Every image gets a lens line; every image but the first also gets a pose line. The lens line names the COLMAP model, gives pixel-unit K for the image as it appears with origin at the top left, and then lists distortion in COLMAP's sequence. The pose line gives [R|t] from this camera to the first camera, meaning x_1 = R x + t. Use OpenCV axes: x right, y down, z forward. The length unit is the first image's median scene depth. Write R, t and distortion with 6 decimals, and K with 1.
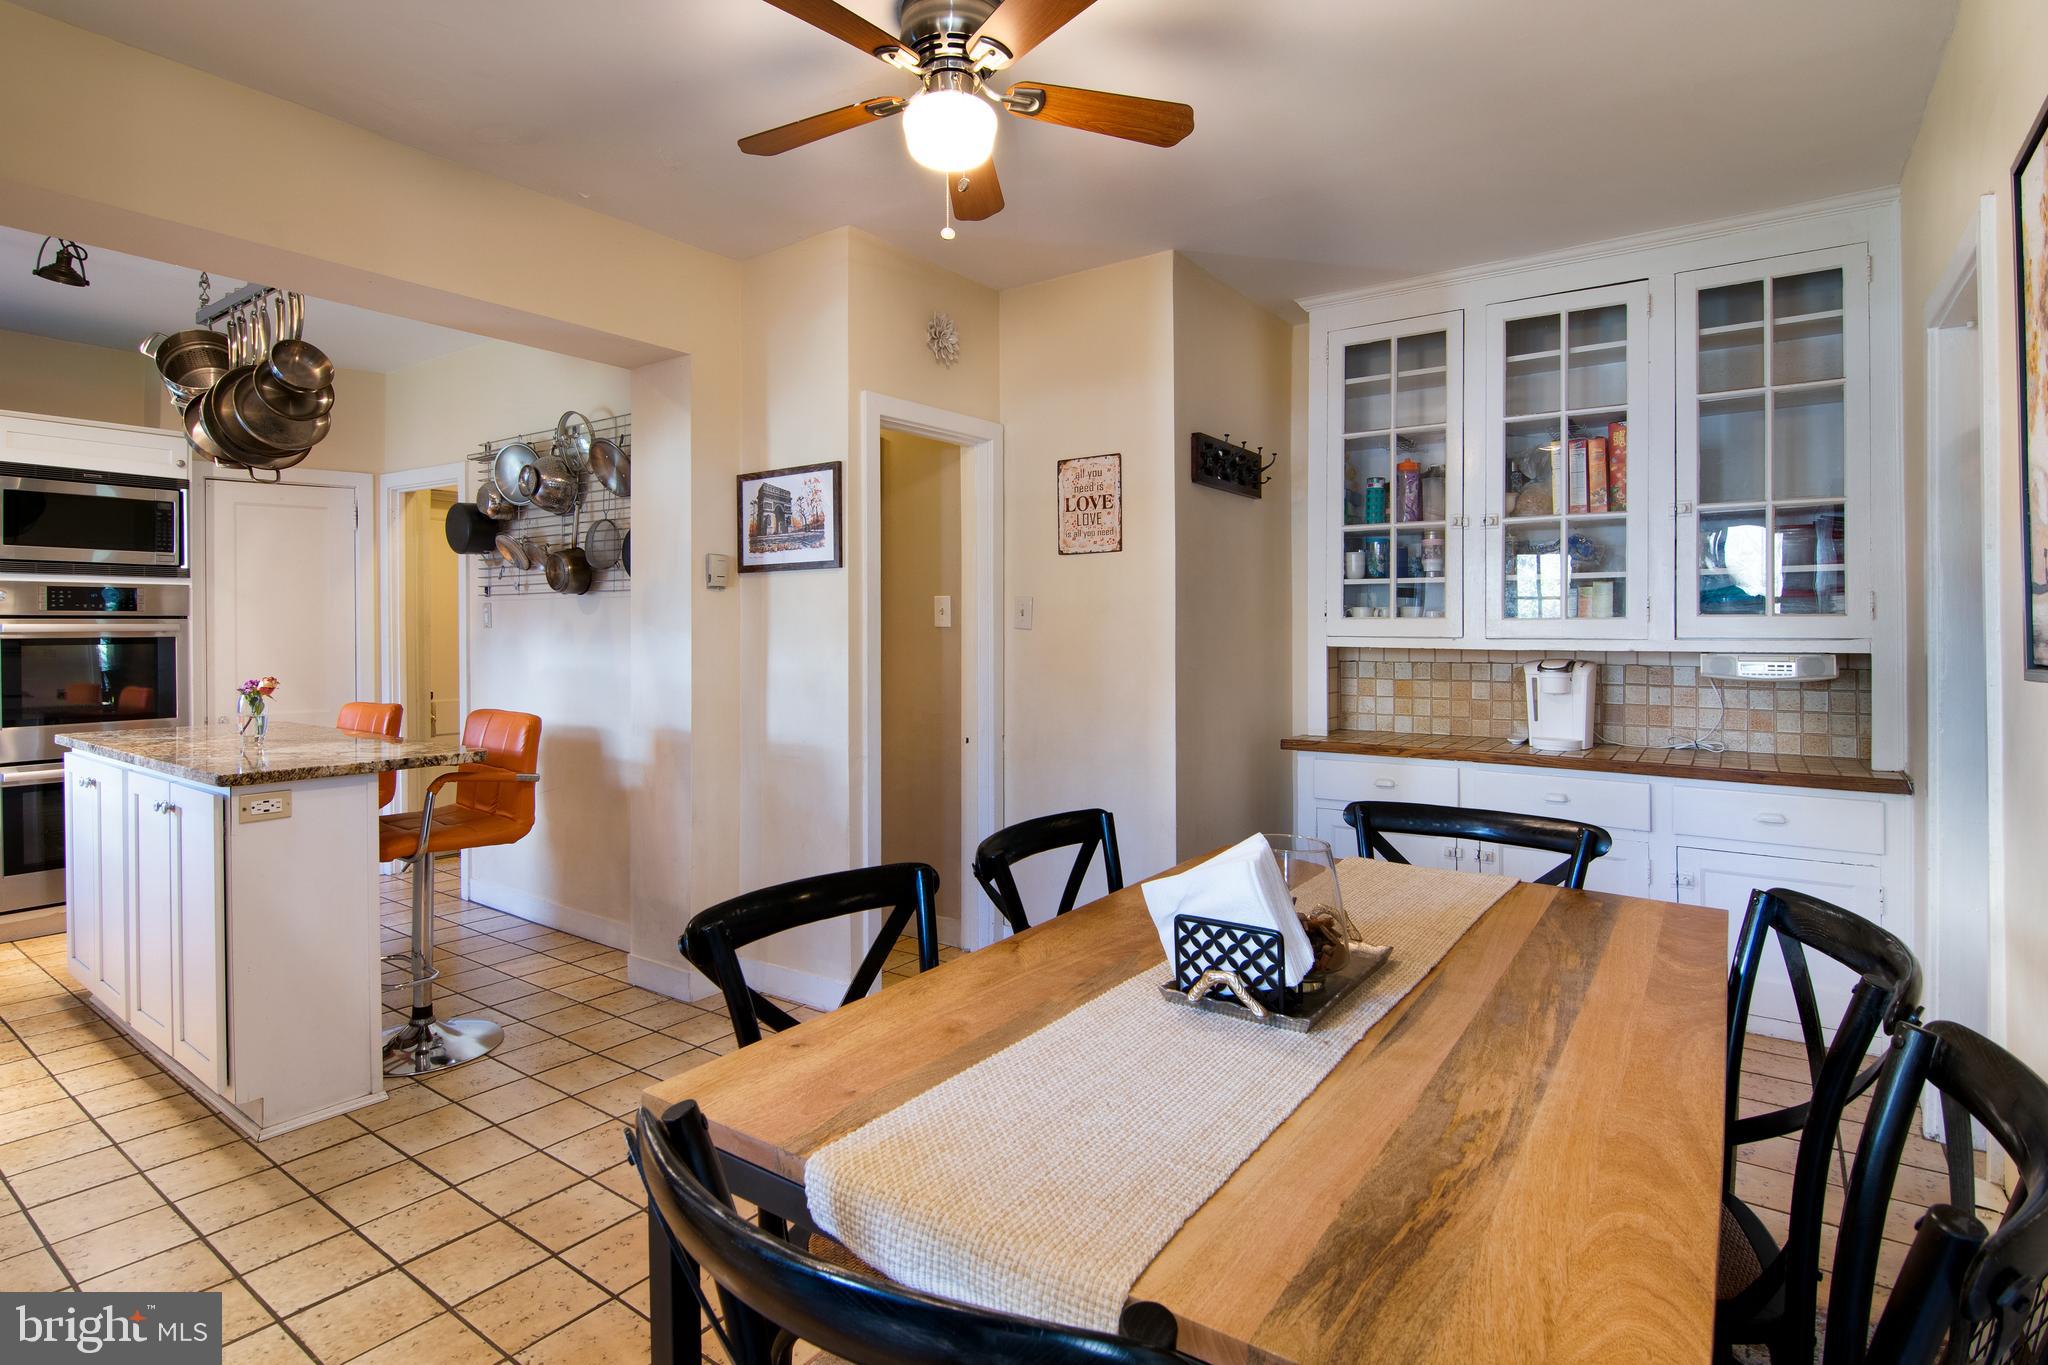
lens RADIAL K [[1091.1, 0, 1024.8], [0, 1091.1, 630.1], [0, 0, 1]] dist [0.002539, -0.000044]
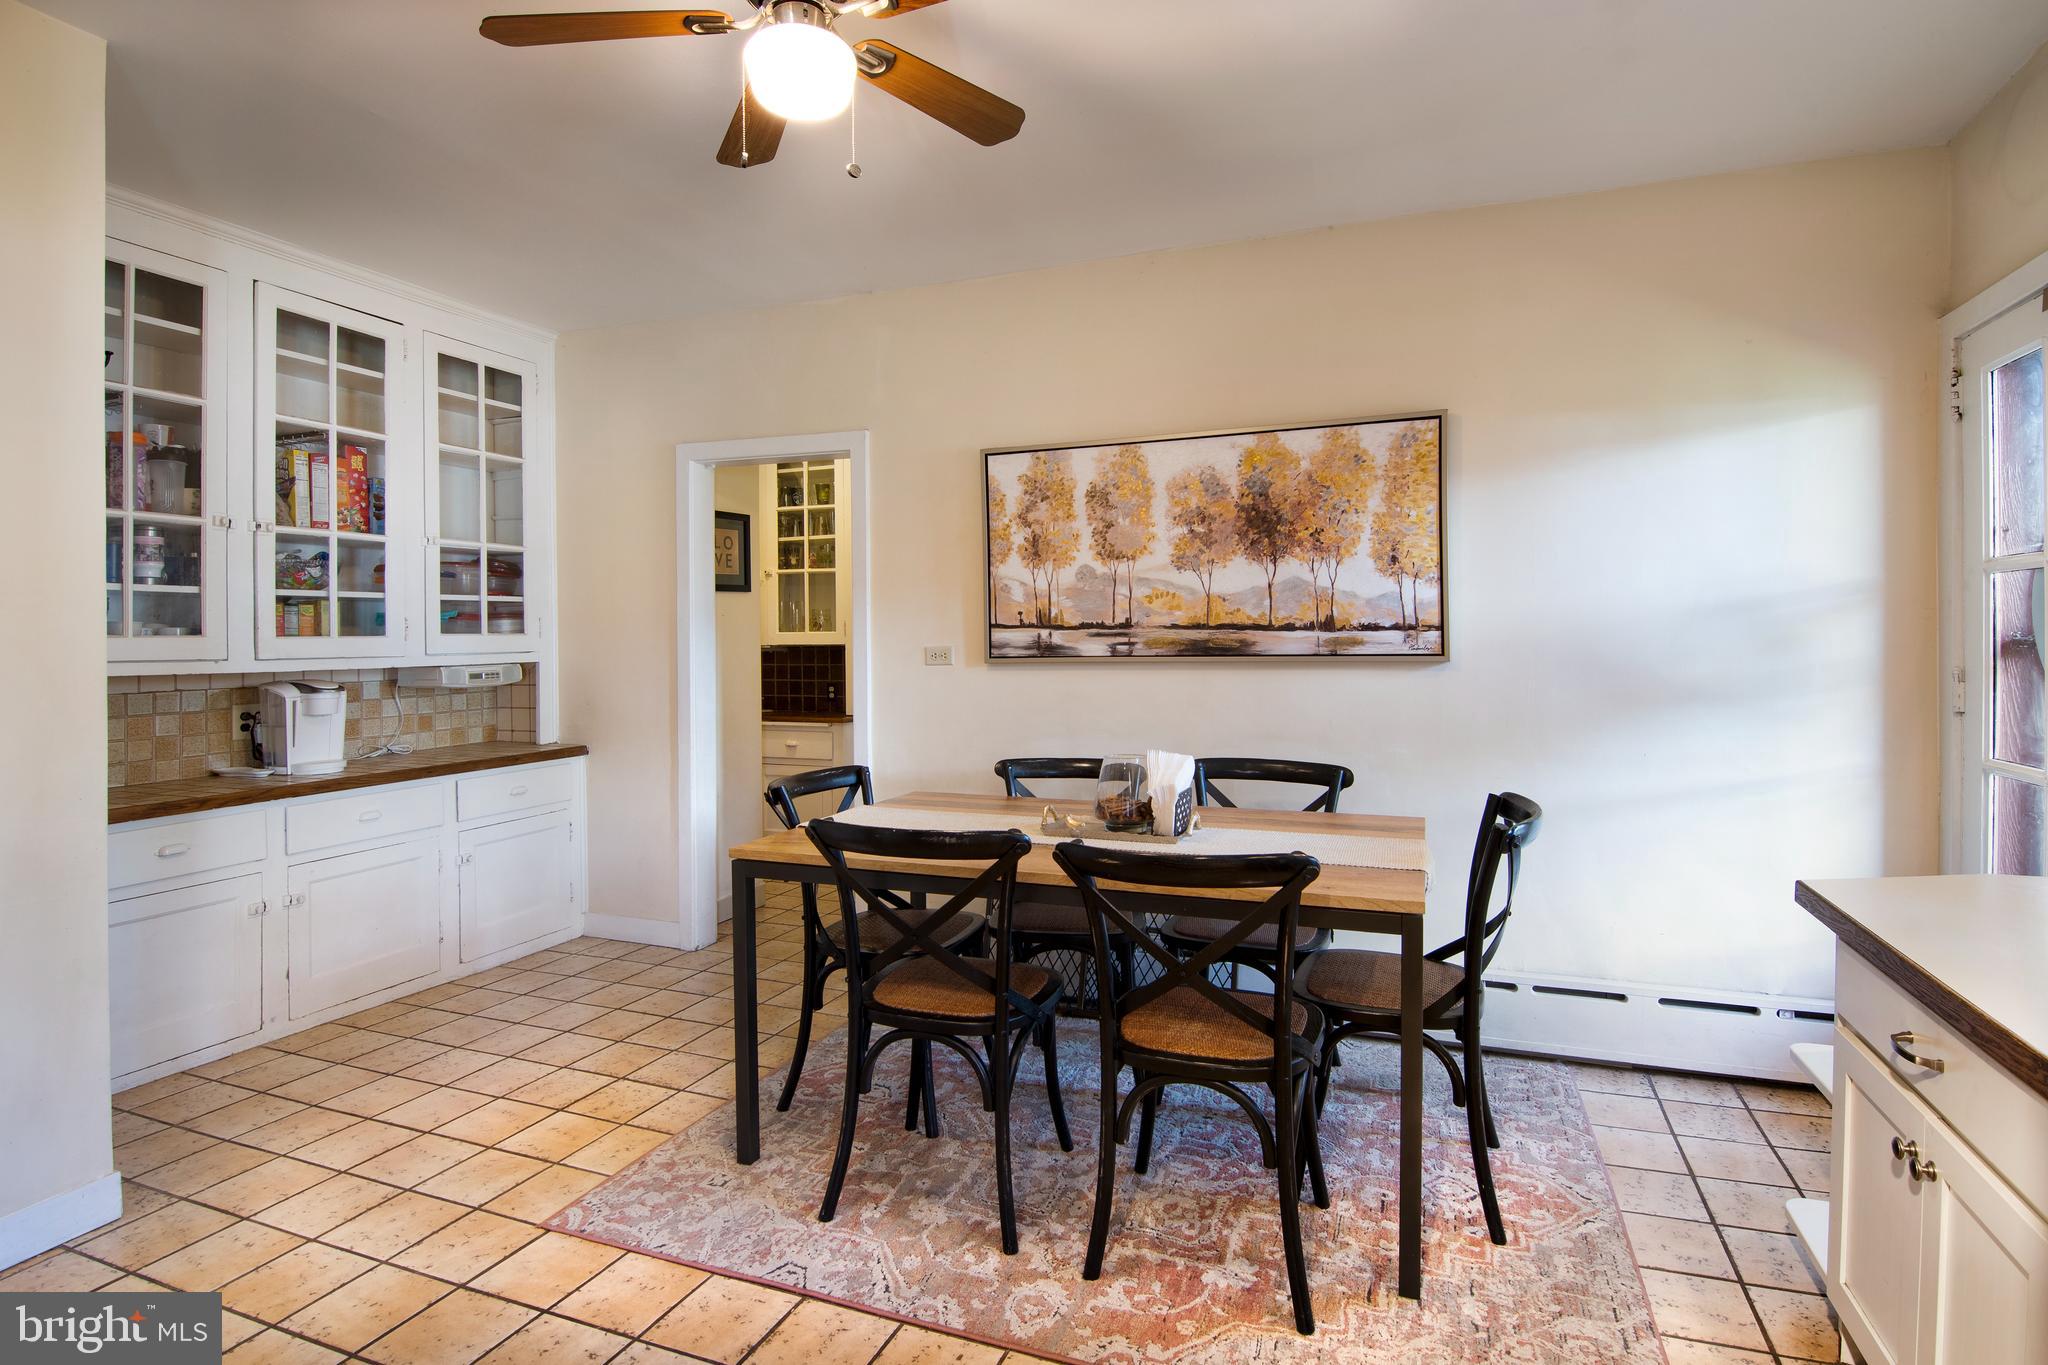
lens RADIAL K [[1091.1, 0, 1024.8], [0, 1091.1, 630.1], [0, 0, 1]] dist [0.002539, -0.000044]
pose [[-0.306303, 0.002824, 0.951930, -0.648796], [0.008140, 0.999967, -0.000347, -0.011607], [-0.951899, 0.007643, -0.306316, 0.736840]]
